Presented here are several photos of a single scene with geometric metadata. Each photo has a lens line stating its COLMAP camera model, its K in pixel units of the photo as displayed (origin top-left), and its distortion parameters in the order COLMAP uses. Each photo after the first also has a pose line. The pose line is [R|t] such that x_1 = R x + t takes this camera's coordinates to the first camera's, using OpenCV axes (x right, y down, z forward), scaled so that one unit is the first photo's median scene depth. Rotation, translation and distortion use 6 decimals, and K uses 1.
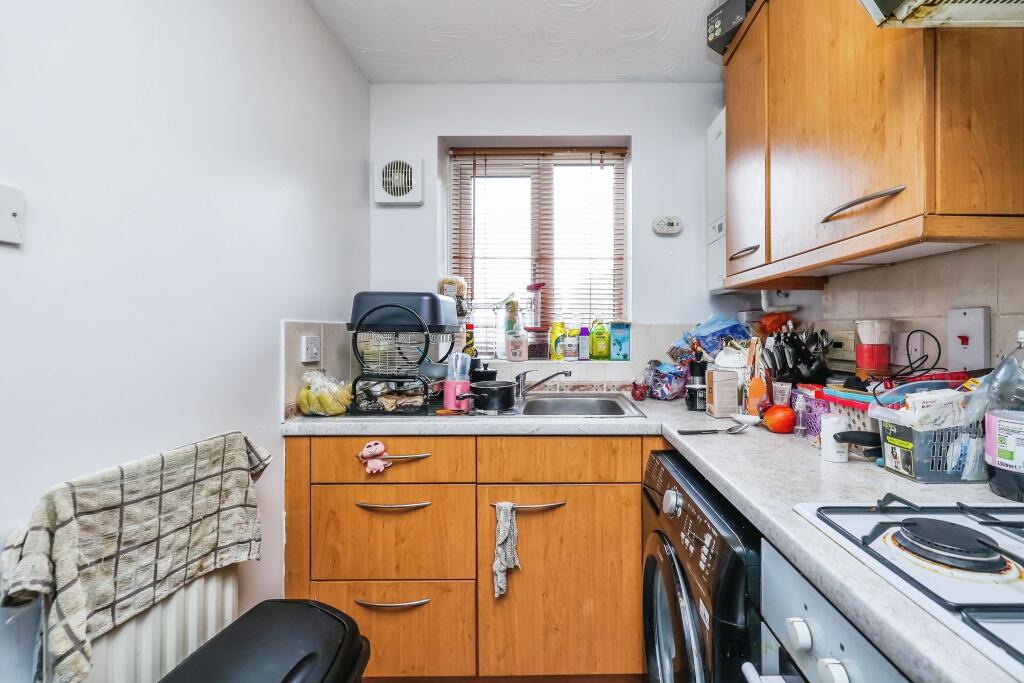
lens RADIAL K [[433.0, 0, 512.0], [0, 433.0, 332.4], [0, 0, 1]] dist [-0.002327, 0.000121]
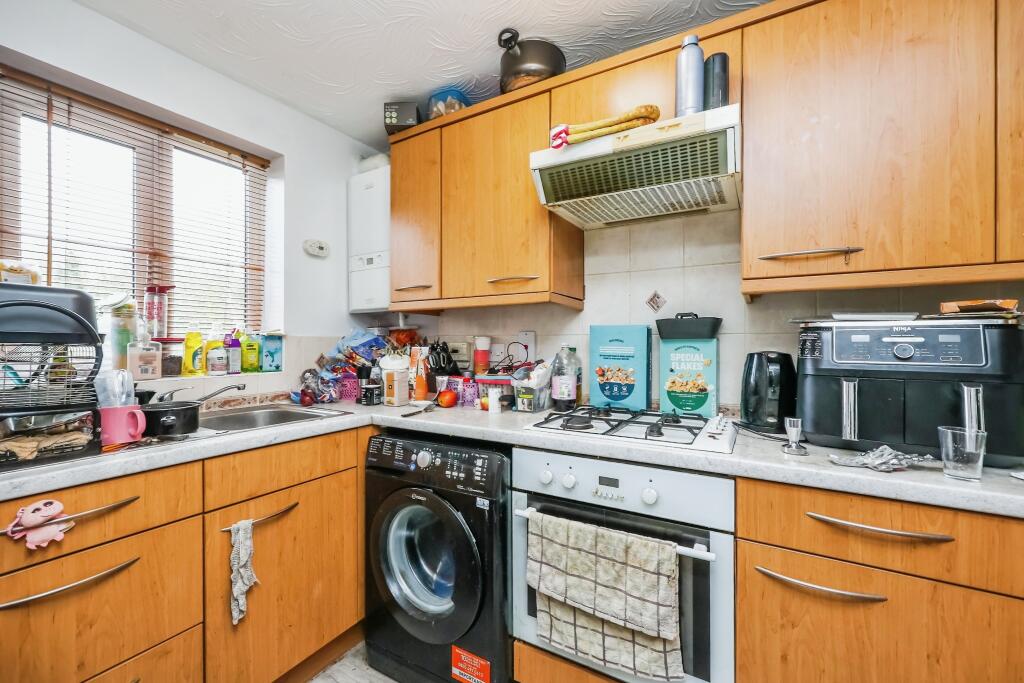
lens RADIAL K [[428.4, 0, 508.4], [0, 428.4, 346.5], [0, 0, 1]] dist [-0.000990, 0.000190]
pose [[0.512046, -0.006339, 0.858935, -0.512029], [0.003099, 0.999980, 0.005533, 0.003098], [-0.858953, -0.000171, 0.512055, 0.011305]]
